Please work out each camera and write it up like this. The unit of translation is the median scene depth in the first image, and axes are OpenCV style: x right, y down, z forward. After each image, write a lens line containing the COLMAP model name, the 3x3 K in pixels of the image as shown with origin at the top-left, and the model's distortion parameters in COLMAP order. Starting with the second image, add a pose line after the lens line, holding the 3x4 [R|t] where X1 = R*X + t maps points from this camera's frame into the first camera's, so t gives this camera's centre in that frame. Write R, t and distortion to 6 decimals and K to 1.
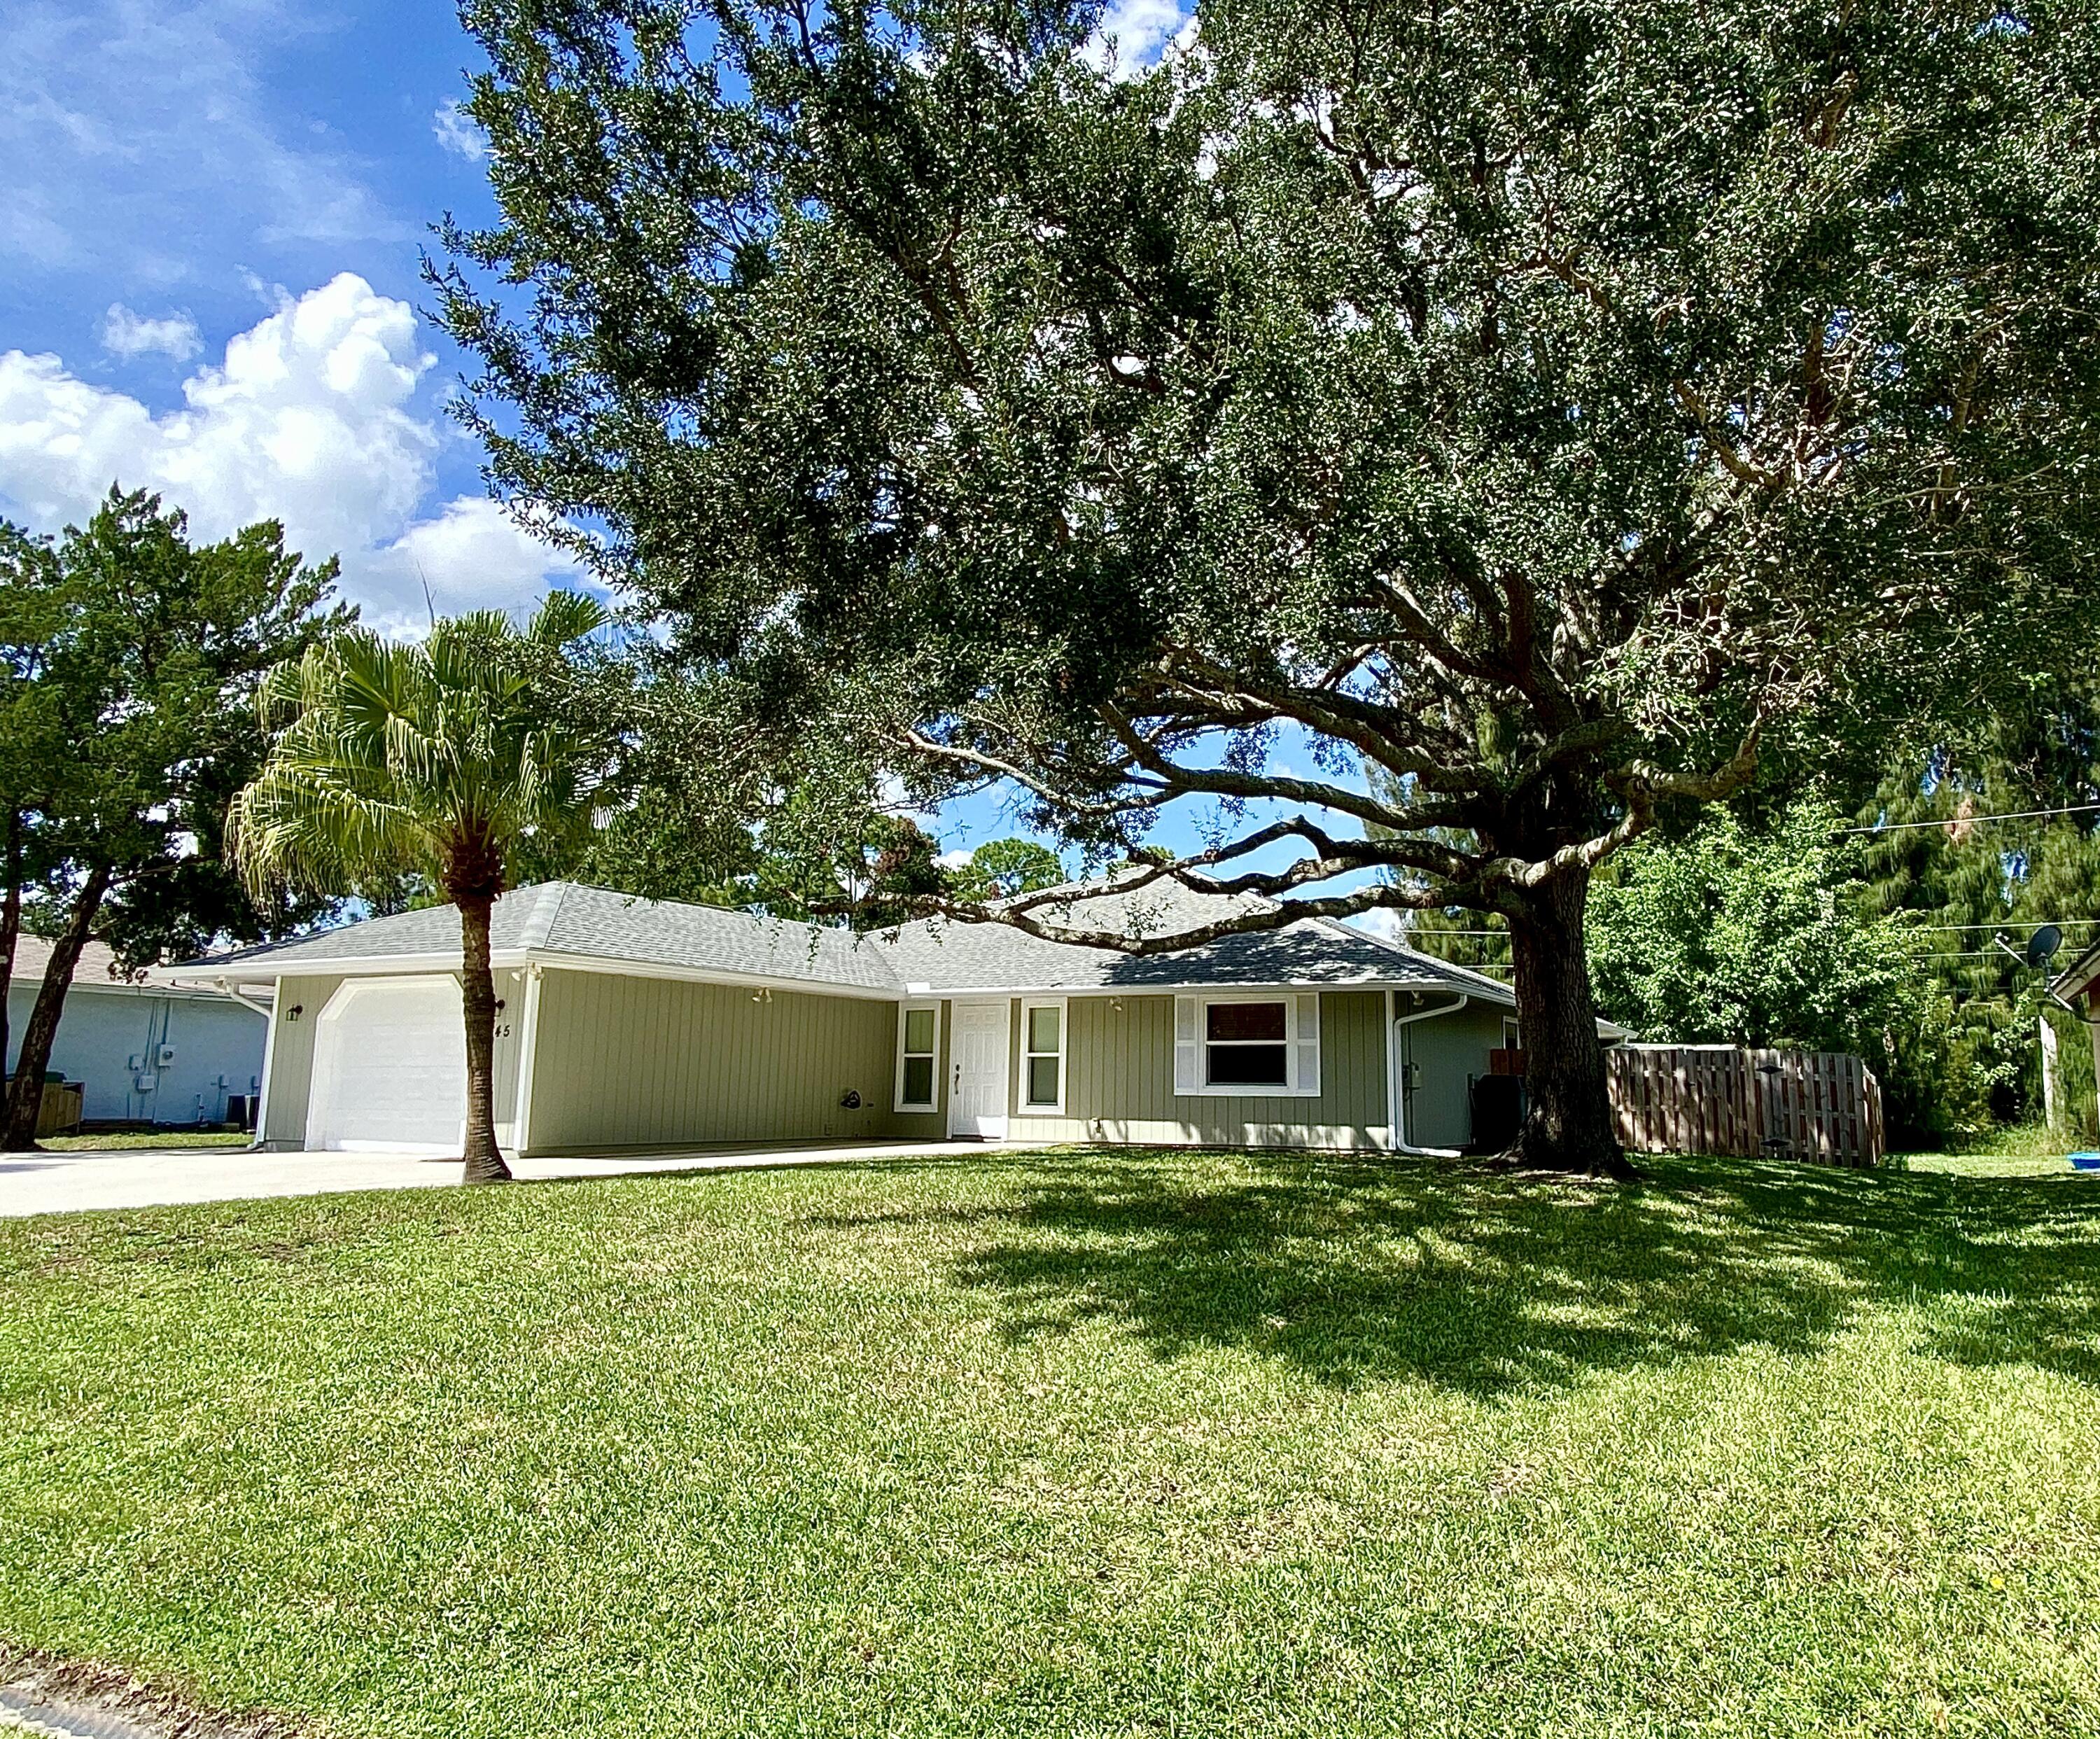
lens RADIAL K [[1492.2, 0, 1145.0], [0, 1492.2, 839.4], [0, 0, 1]] dist [0.049988, -0.019689]
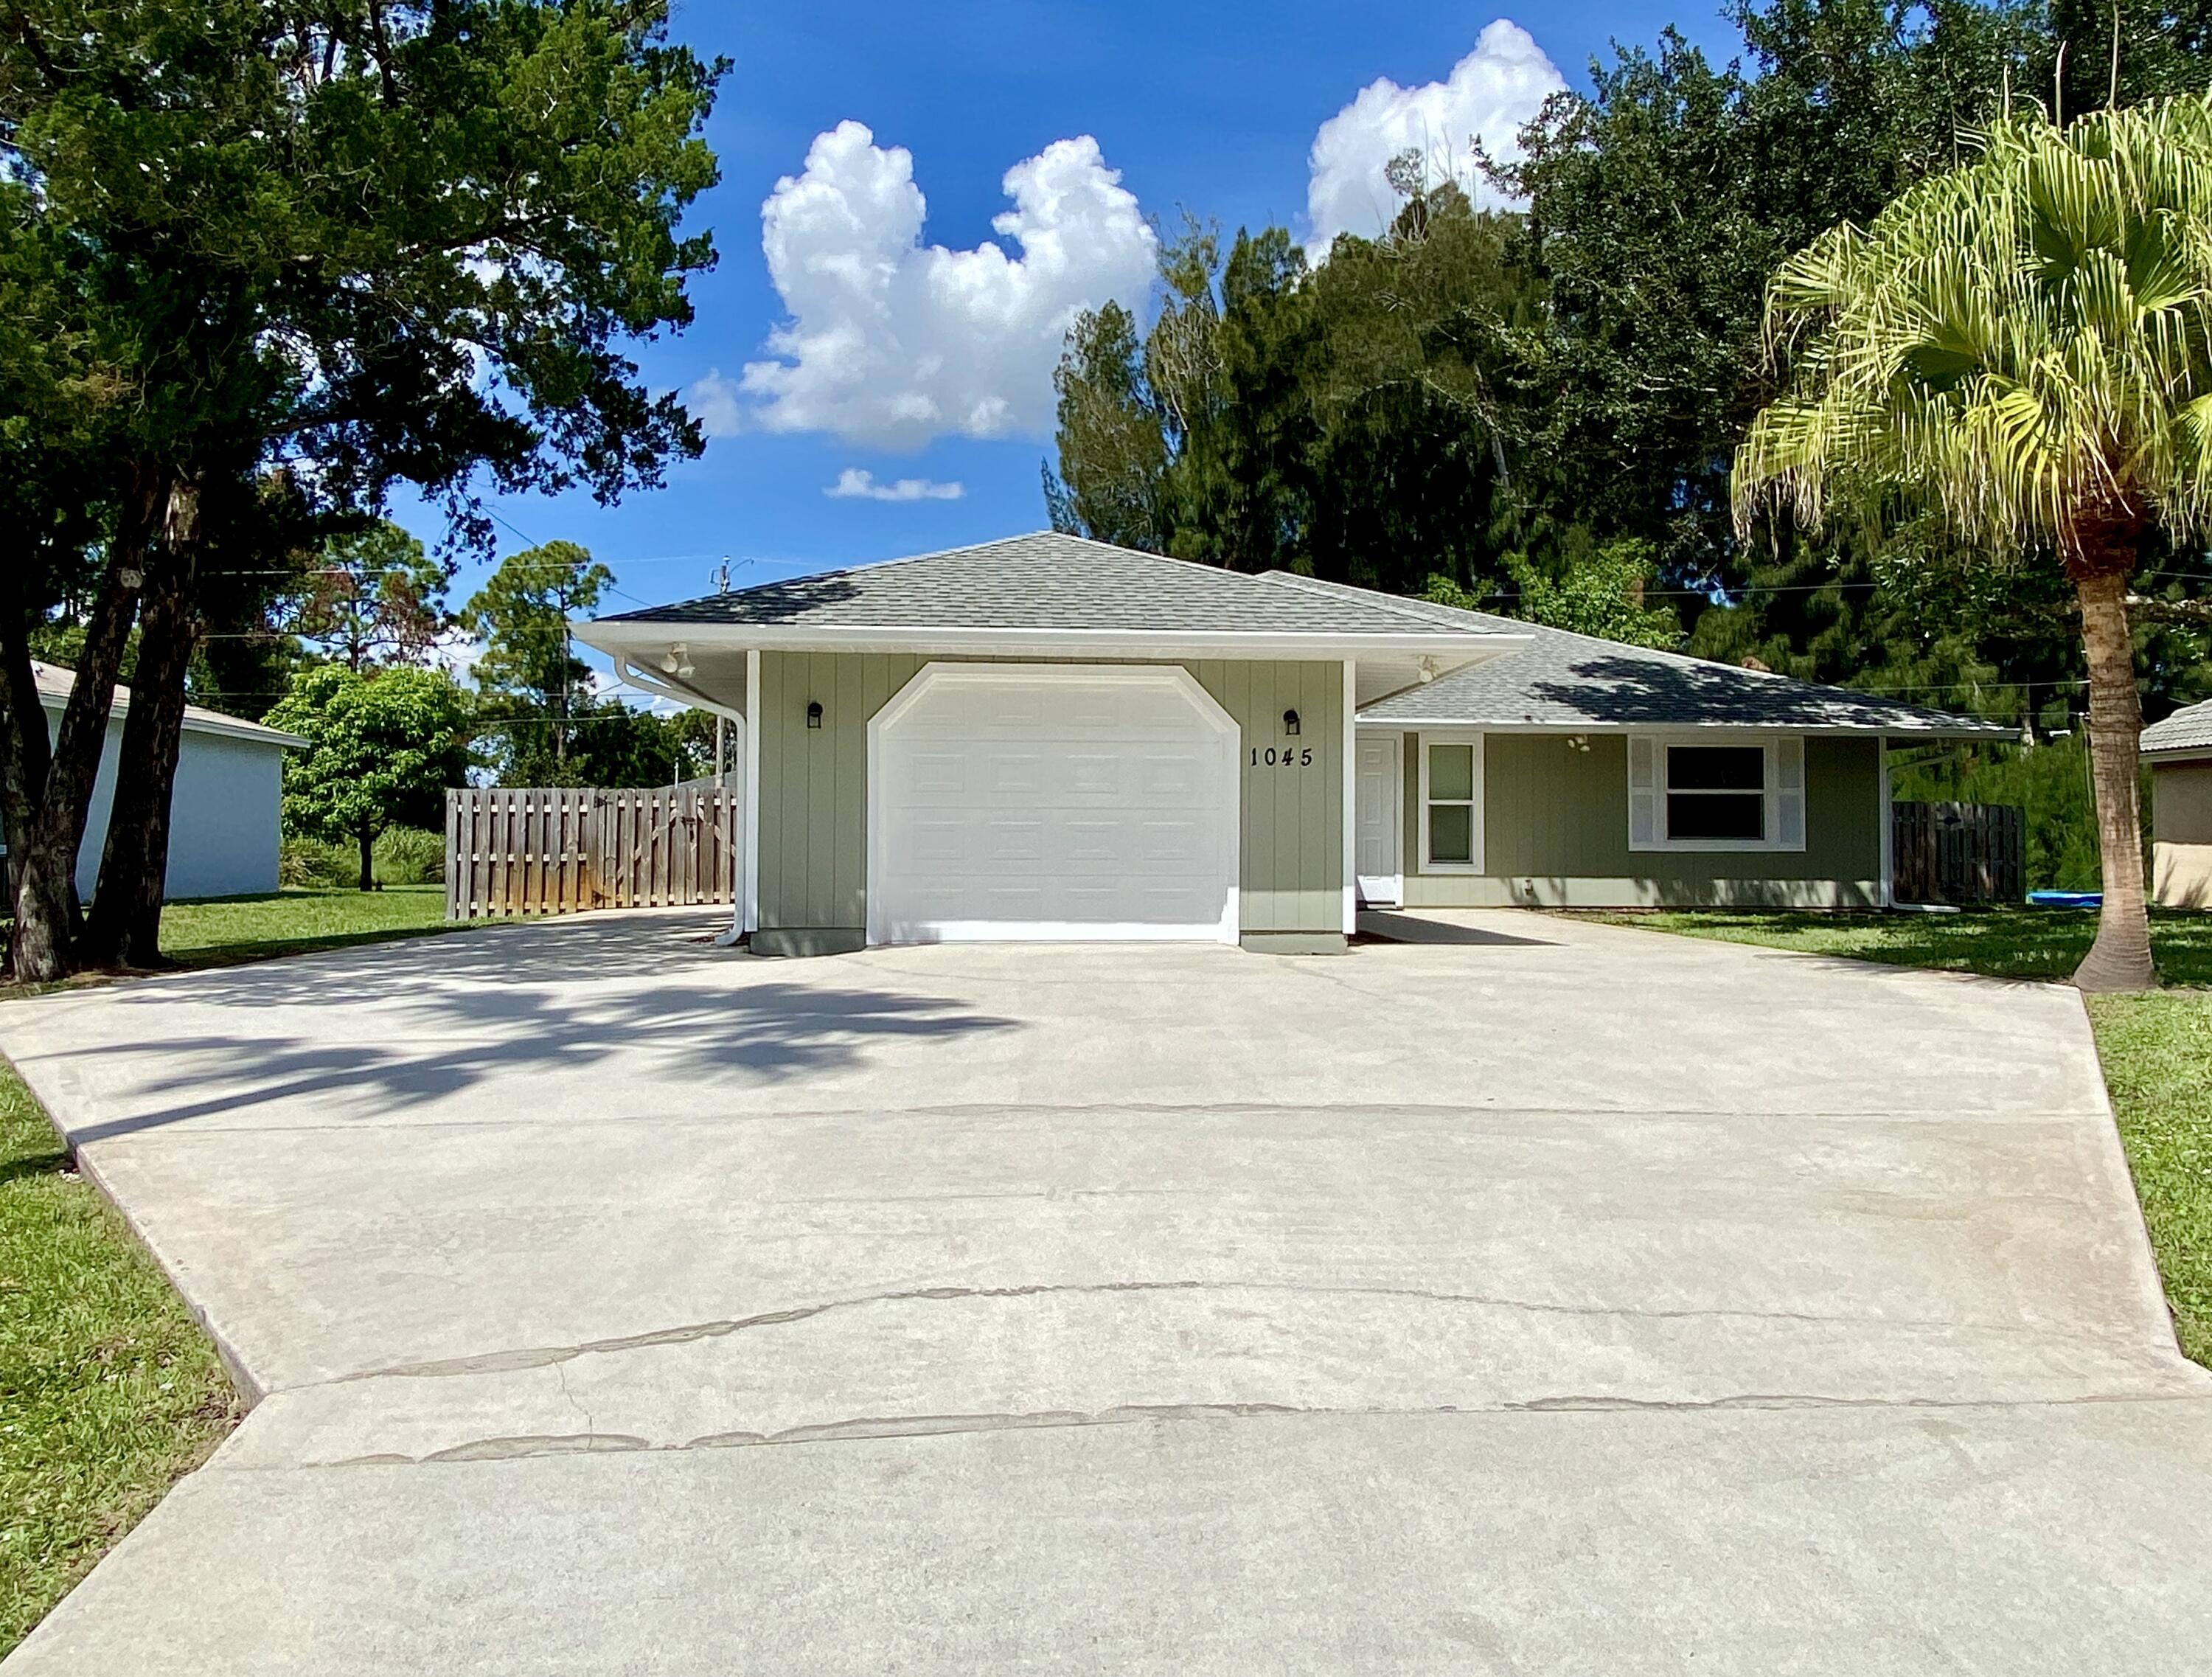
lens RADIAL K [[1576.0, 0, 1110.0], [0, 1576.0, 803.5], [0, 0, 1]] dist [0.057306, -0.039358]
pose [[0.854006, 0.009457, 0.520177, -0.712950], [-0.085222, 0.988872, 0.121937, 0.058689], [-0.513236, -0.148466, 0.845309, 0.387573]]
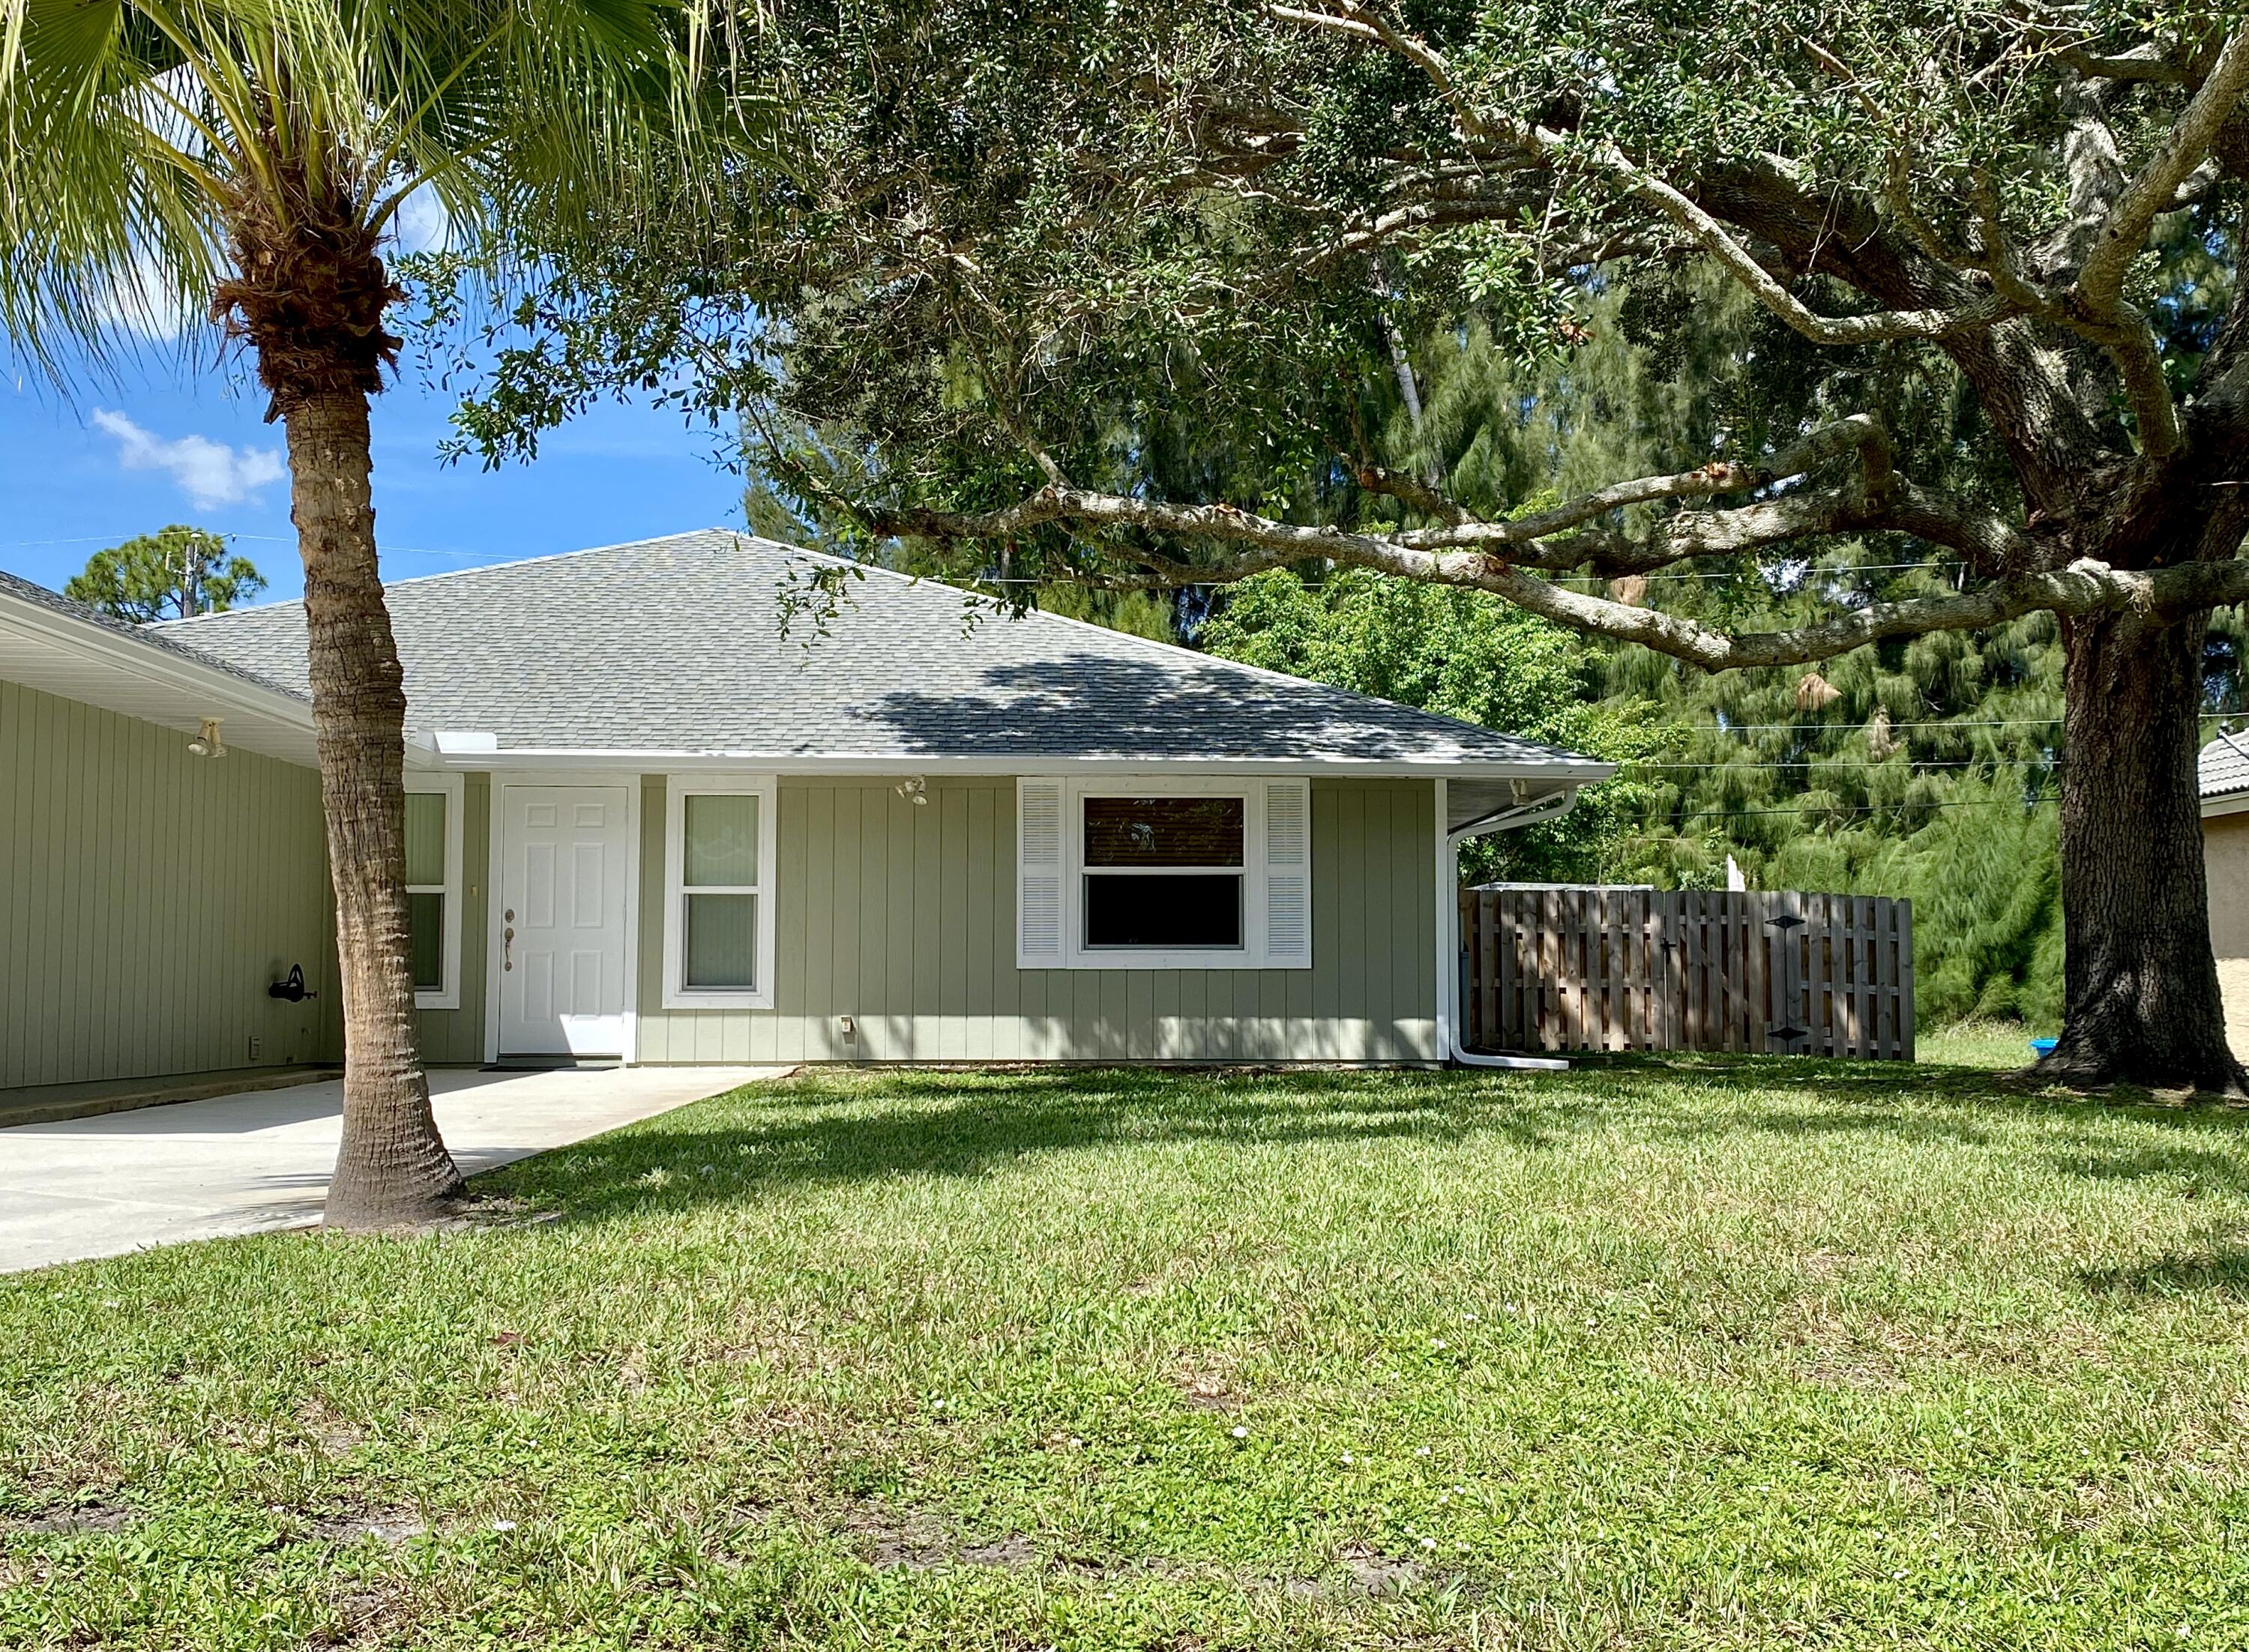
lens RADIAL K [[2284.5, 0, 1162.0], [0, 2284.5, 797.6], [0, 0, 1]] dist [0.096229, 0.000000]
pose [[0.872724, 0.029921, 0.487296, -0.328953], [-0.075878, 0.994304, 0.074842, 0.048273], [-0.482281, -0.102292, 0.870024, 0.286292]]
